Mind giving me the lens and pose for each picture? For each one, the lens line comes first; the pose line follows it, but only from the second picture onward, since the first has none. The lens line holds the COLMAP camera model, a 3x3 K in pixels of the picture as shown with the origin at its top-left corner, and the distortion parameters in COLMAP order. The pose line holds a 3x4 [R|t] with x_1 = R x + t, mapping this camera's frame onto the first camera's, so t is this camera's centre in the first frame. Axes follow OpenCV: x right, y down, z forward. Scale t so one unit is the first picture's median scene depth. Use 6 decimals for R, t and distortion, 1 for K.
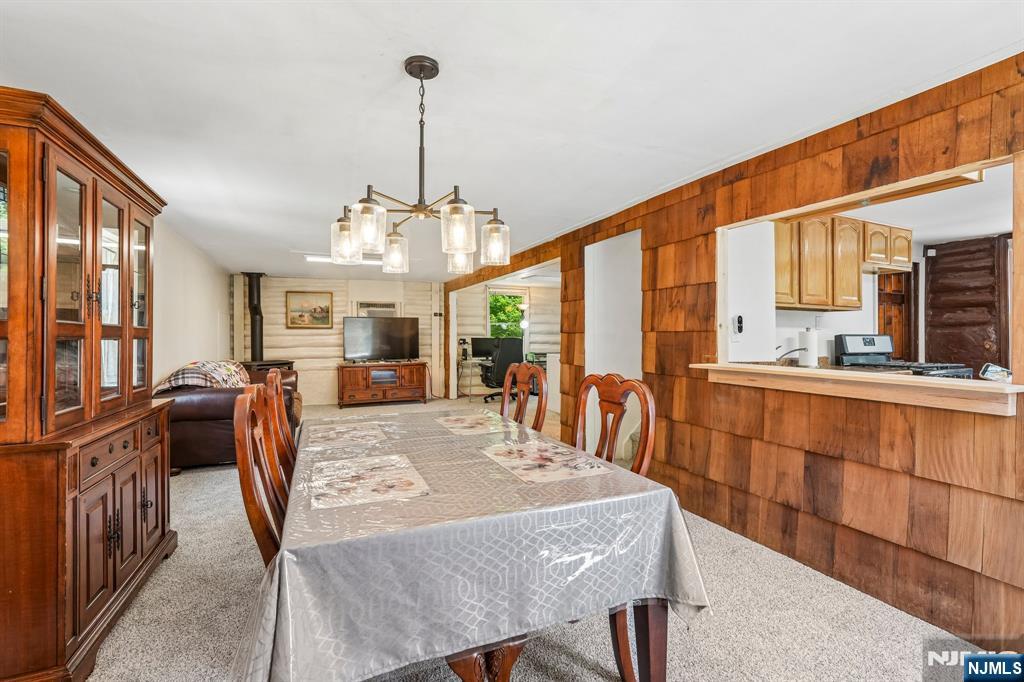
lens RADIAL K [[456.1, 0, 507.7], [0, 456.1, 341.8], [0, 0, 1]] dist [-0.013267, 0.006153]
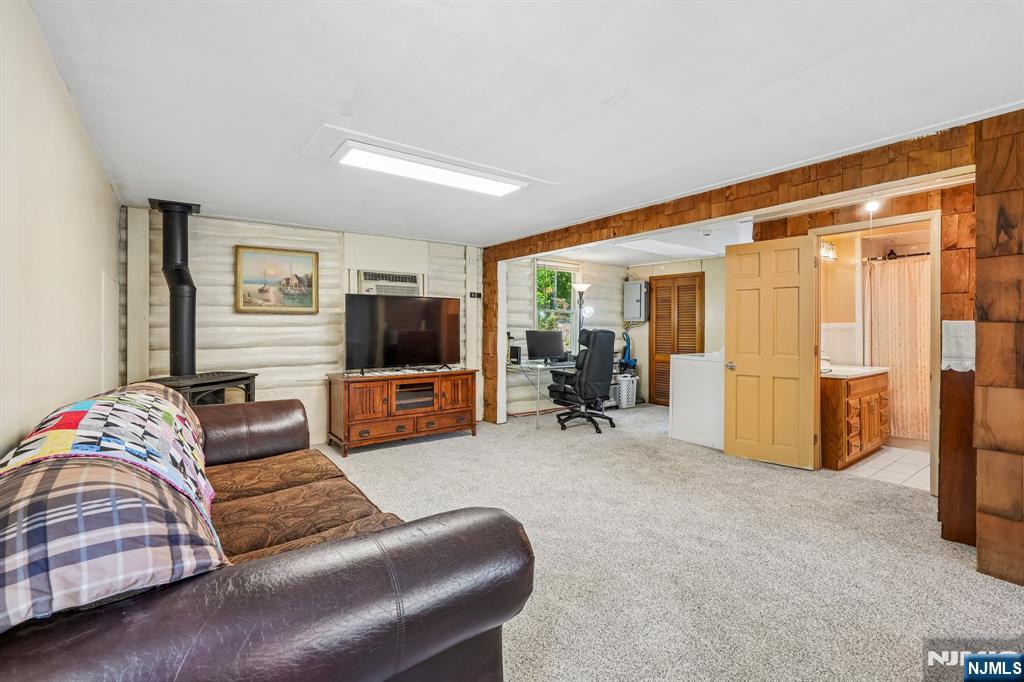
lens RADIAL K [[456.1, 0, 502.4], [0, 456.1, 327.6], [0, 0, 1]] dist [-0.013267, 0.006153]
pose [[0.973371, 0.003806, 0.229205, -0.279955], [-0.000234, 0.999878, -0.015611, -0.002789], [-0.229237, 0.015142, 0.973253, 0.368816]]
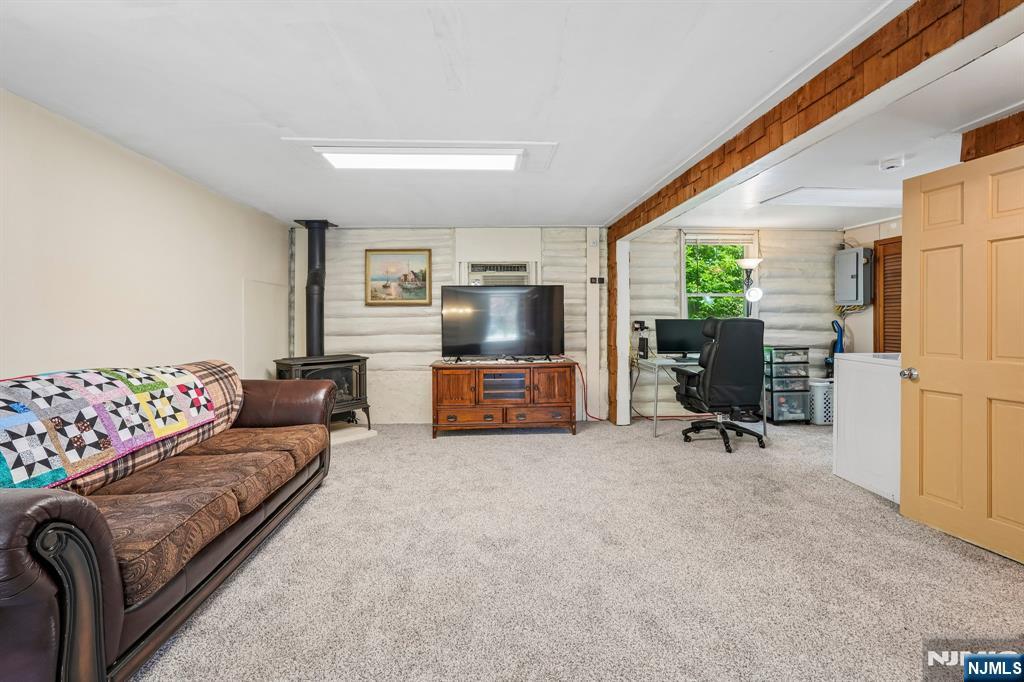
lens RADIAL K [[456.1, 0, 515.4], [0, 456.1, 322.9], [0, 0, 1]] dist [-0.013267, 0.006153]
pose [[0.943042, -0.001081, -0.332672, -0.057983], [0.000247, 0.999997, -0.002549, -0.002931], [0.332674, 0.002321, 0.943039, 0.422658]]
